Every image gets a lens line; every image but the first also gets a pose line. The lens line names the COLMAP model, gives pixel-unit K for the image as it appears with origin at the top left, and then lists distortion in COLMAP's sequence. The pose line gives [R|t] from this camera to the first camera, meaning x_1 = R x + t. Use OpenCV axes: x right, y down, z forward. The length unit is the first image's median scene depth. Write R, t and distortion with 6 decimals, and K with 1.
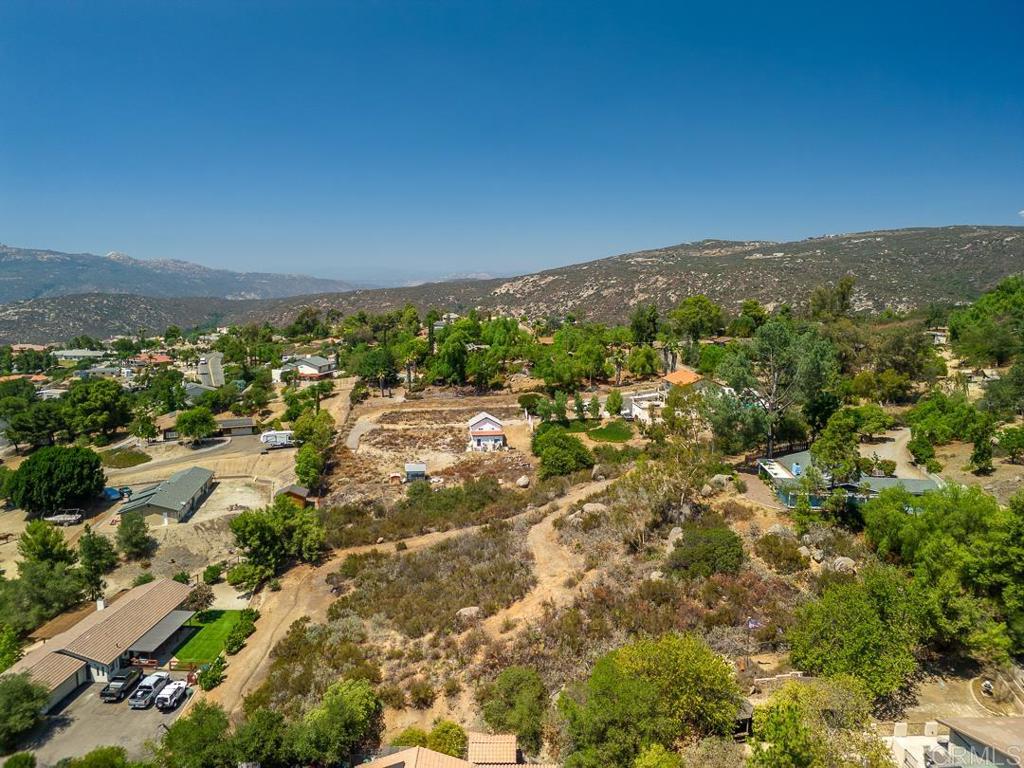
lens RADIAL K [[716.2, 0, 513.0], [0, 716.2, 382.0], [0, 0, 1]] dist [0.074036, -0.077947]
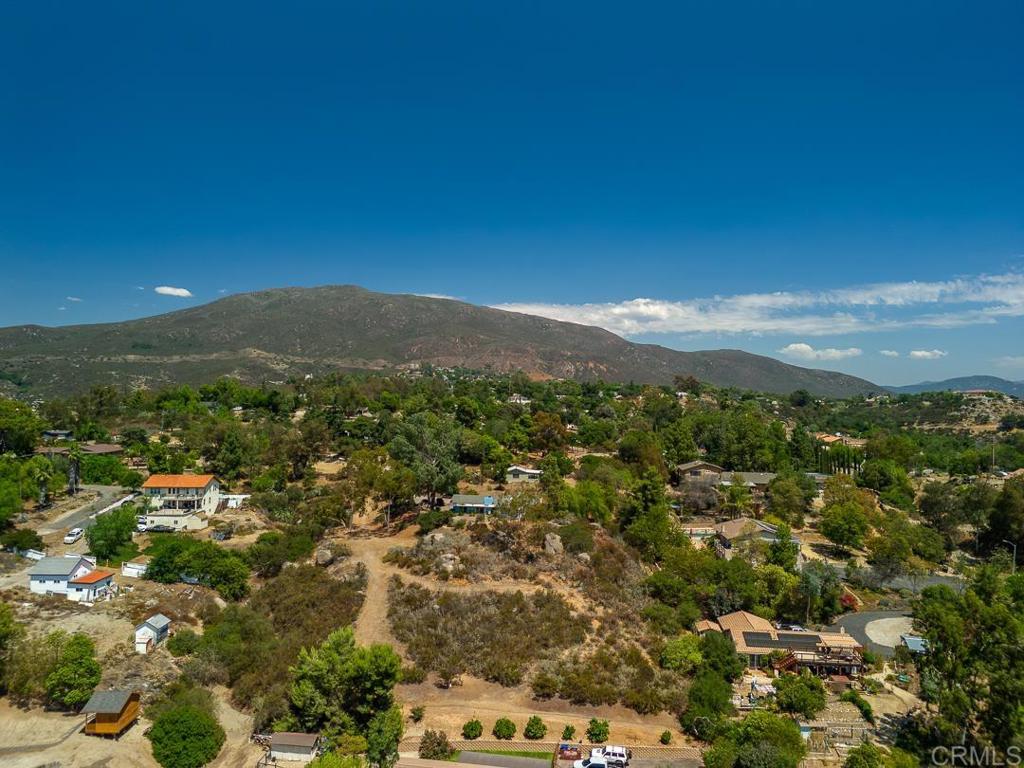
lens RADIAL K [[716.2, 0, 513.0], [0, 716.2, 382.0], [0, 0, 1]] dist [0.074036, -0.077947]
pose [[0.130756, 0.026321, 0.991065, -1.085020], [0.130336, 0.990515, -0.043502, -0.058518], [-0.982810, 0.134860, 0.126085, 0.650590]]
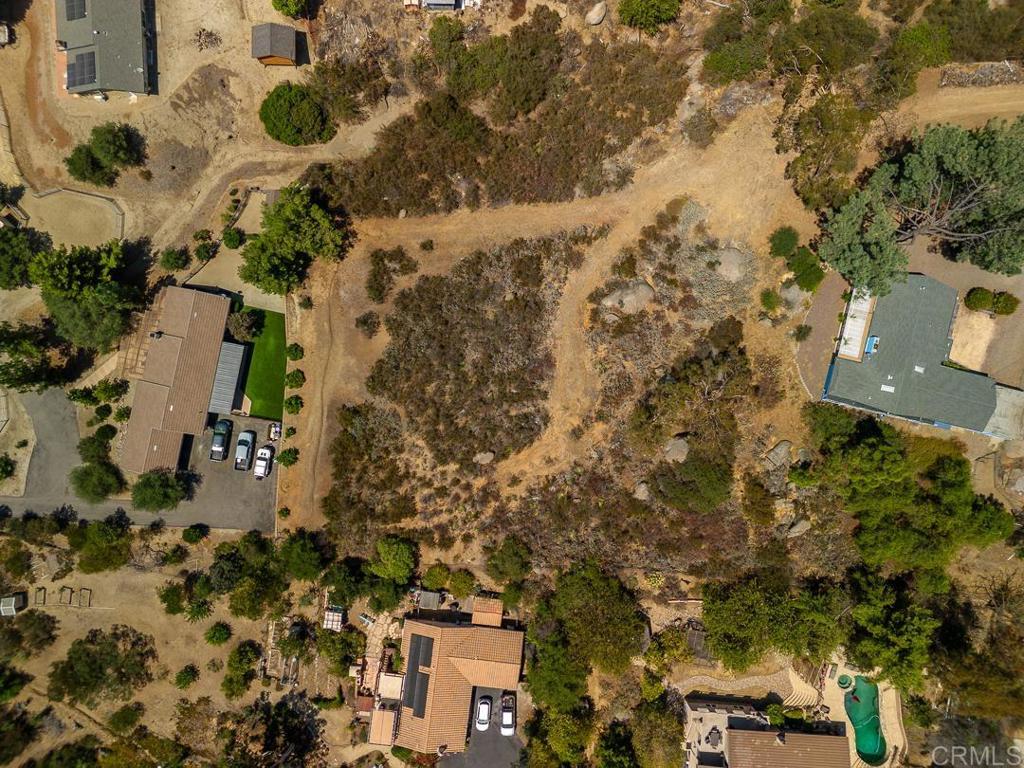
lens RADIAL K [[716.2, 0, 513.0], [0, 716.2, 382.0], [0, 0, 1]] dist [0.074036, -0.077947]
pose [[0.990250, 0.136056, 0.029907, -0.050143], [-0.048202, 0.133231, 0.989912, -0.653848], [0.130699, -0.981702, 0.138490, 0.713776]]
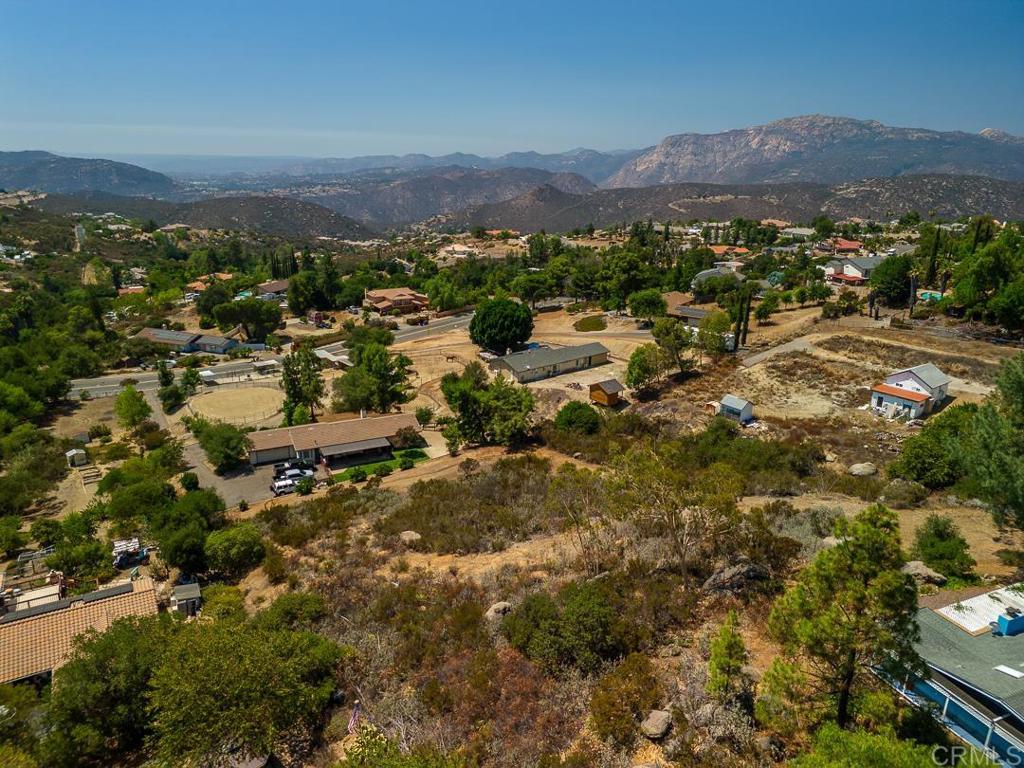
lens RADIAL K [[716.2, 0, 513.0], [0, 716.2, 382.0], [0, 0, 1]] dist [0.074036, -0.077947]
pose [[0.492697, 0.267278, -0.828138, 0.519201], [-0.134568, 0.963617, 0.230943, -0.071241], [0.859733, -0.002344, 0.510738, 0.479793]]
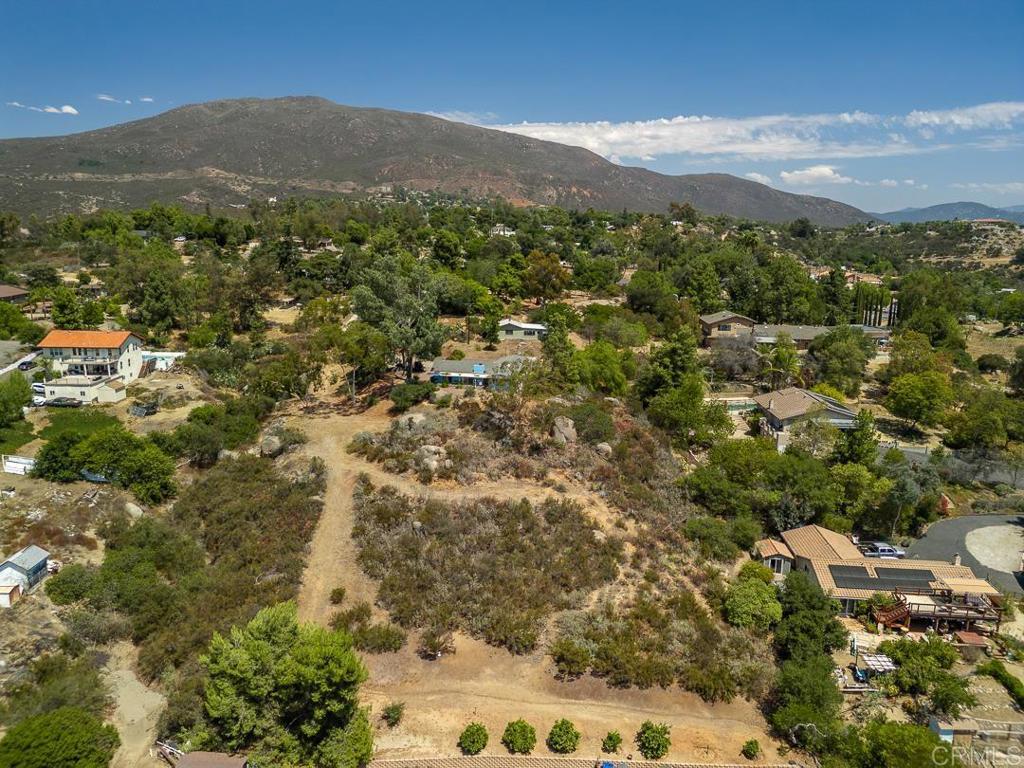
lens RADIAL K [[716.2, 0, 513.0], [0, 716.2, 382.0], [0, 0, 1]] dist [0.074036, -0.077947]
pose [[0.099551, -0.208134, 0.973021, -0.775341], [0.124945, 0.972753, 0.195294, -0.088973], [-0.987157, 0.102132, 0.122844, 0.719612]]
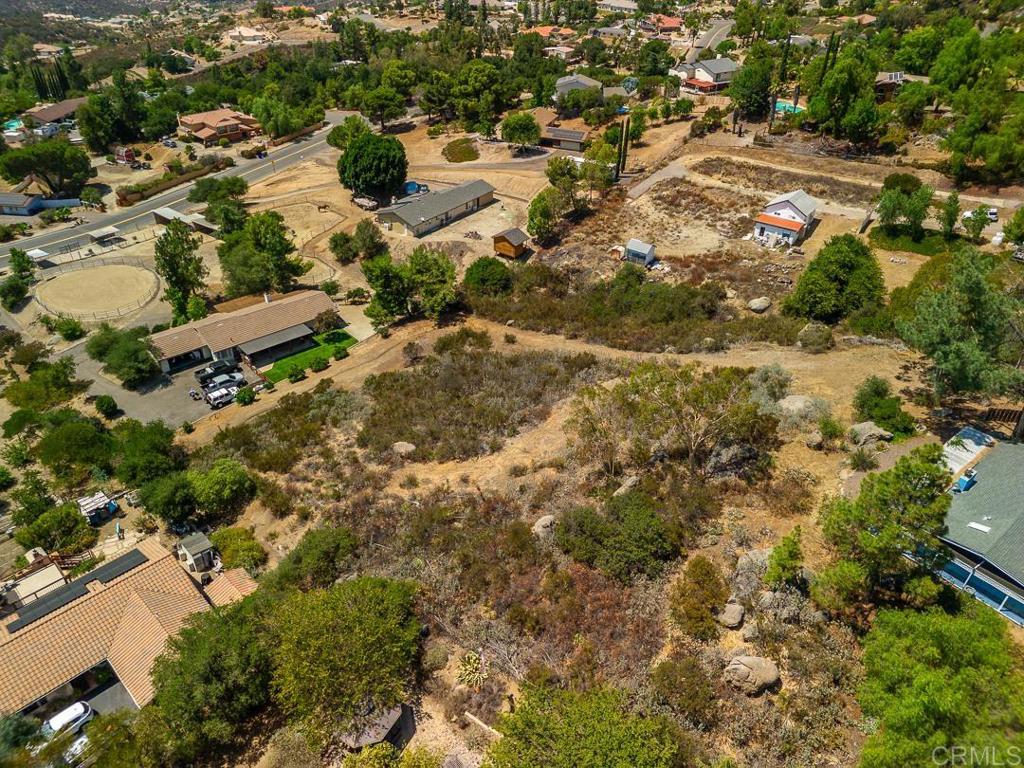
lens RADIAL K [[716.2, 0, 513.0], [0, 716.2, 382.0], [0, 0, 1]] dist [0.074036, -0.077947]
pose [[0.709256, 0.402147, -0.578994, 0.401584], [-0.114804, 0.876252, 0.467977, -0.153709], [0.695540, -0.265445, 0.667655, 0.370041]]
